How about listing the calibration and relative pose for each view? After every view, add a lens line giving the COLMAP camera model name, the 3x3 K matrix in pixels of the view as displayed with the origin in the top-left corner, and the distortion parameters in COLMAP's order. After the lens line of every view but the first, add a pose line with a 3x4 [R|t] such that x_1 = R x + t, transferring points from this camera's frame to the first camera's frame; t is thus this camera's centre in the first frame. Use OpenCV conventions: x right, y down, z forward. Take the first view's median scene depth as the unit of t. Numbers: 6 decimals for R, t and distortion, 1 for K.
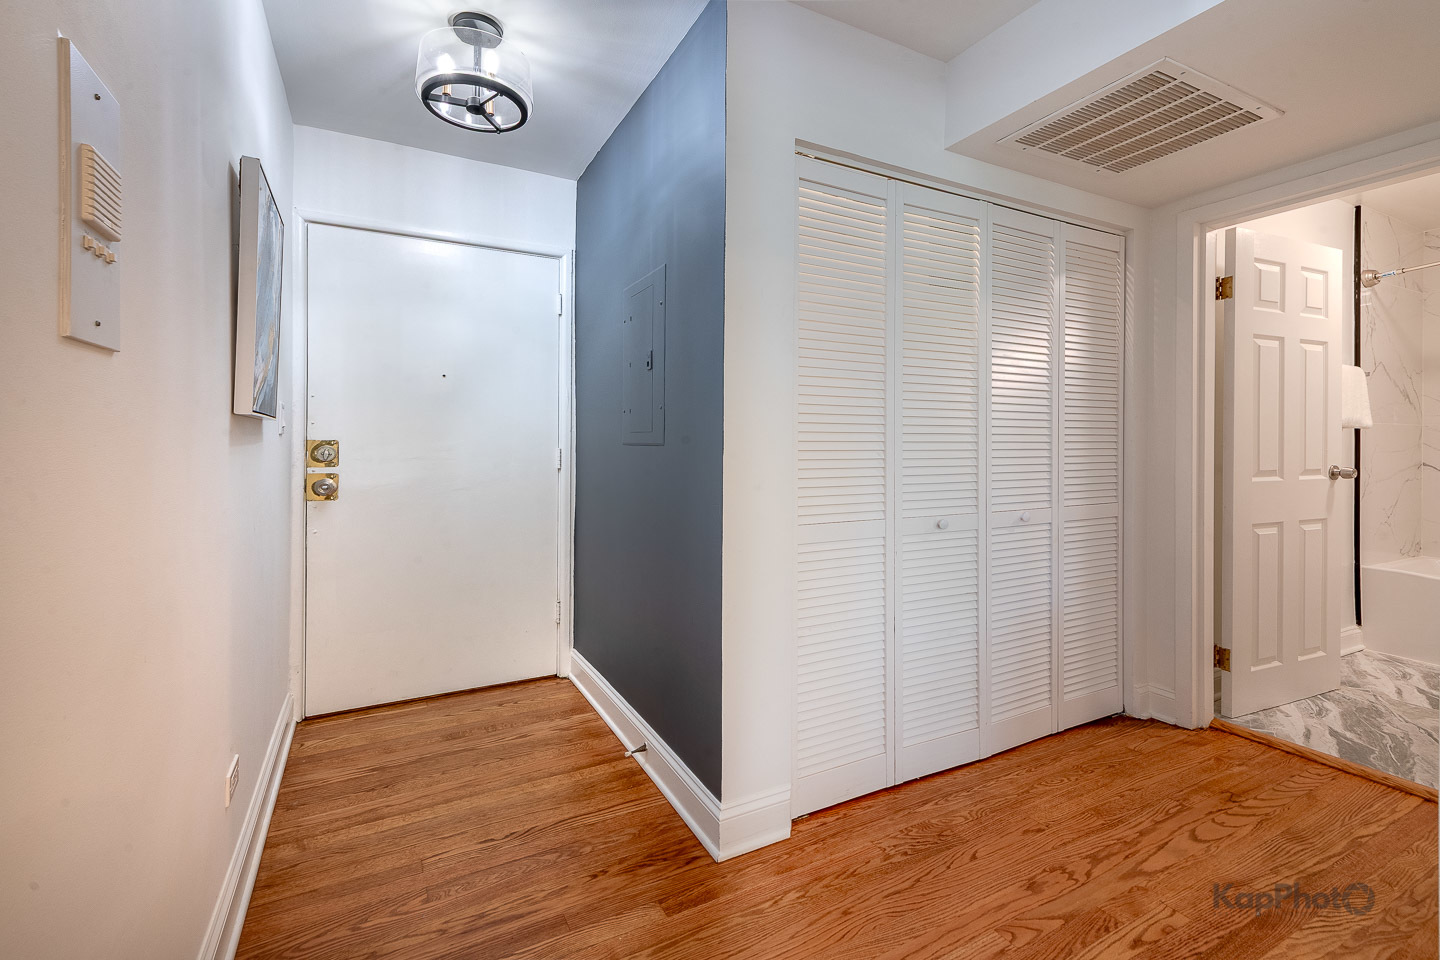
lens RADIAL K [[573.3, 0, 673.6], [0, 573.3, 451.5], [0, 0, 1]] dist [0.006226, -0.002005]
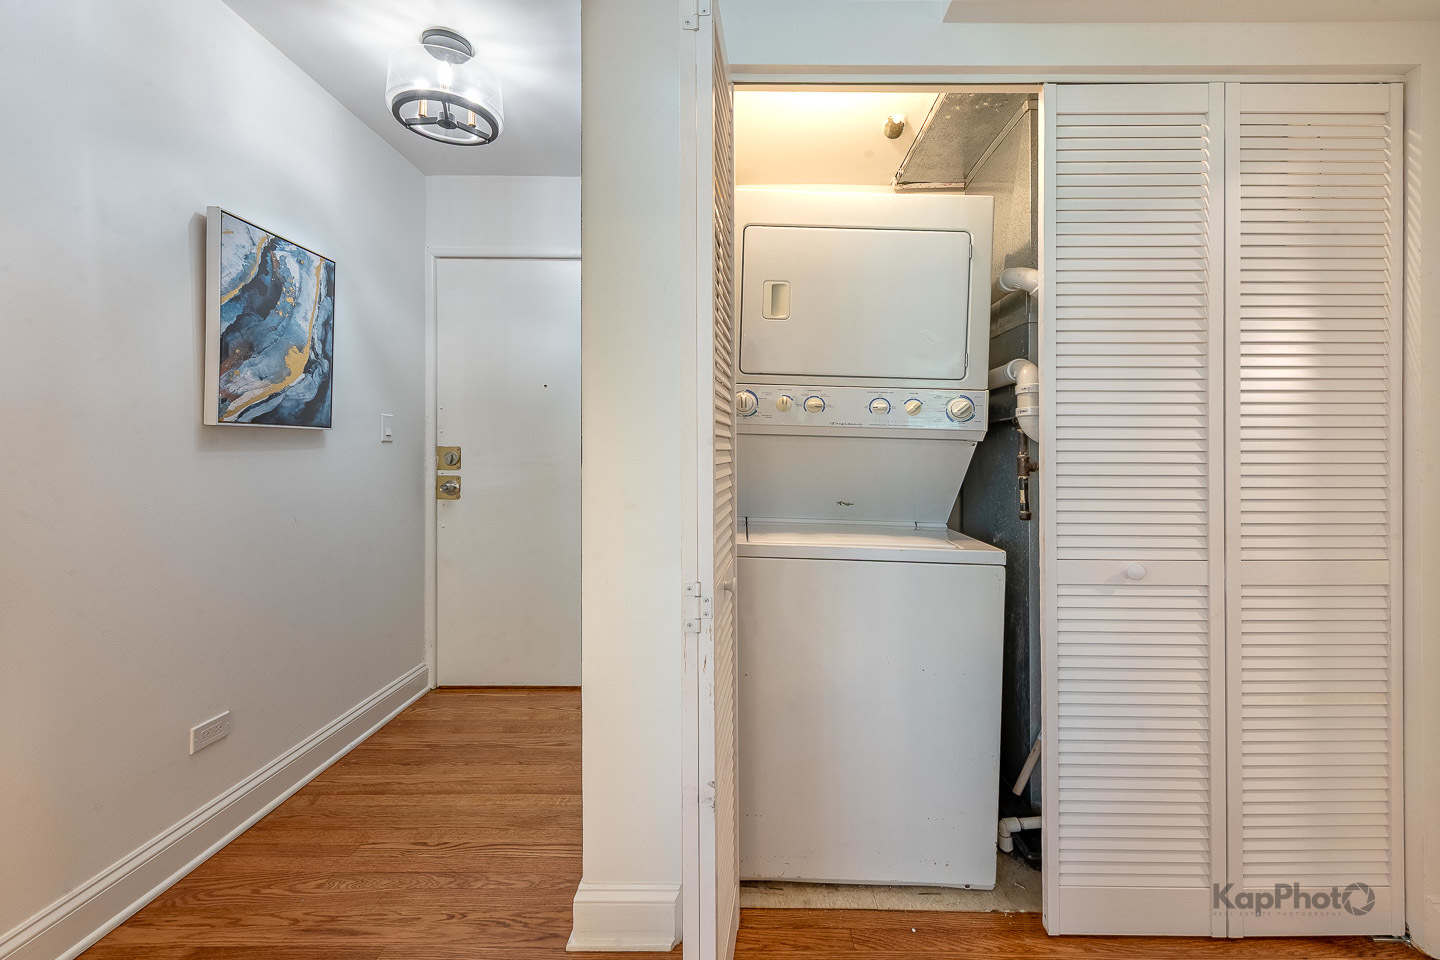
lens RADIAL K [[573.3, 0, 694.7], [0, 573.3, 456.6], [0, 0, 1]] dist [0.006226, -0.002005]
pose [[0.907785, 0.008324, -0.419353, 0.399756], [-0.009230, 0.999957, -0.000131, -0.005633], [0.419334, 0.003990, 0.907823, 0.210706]]
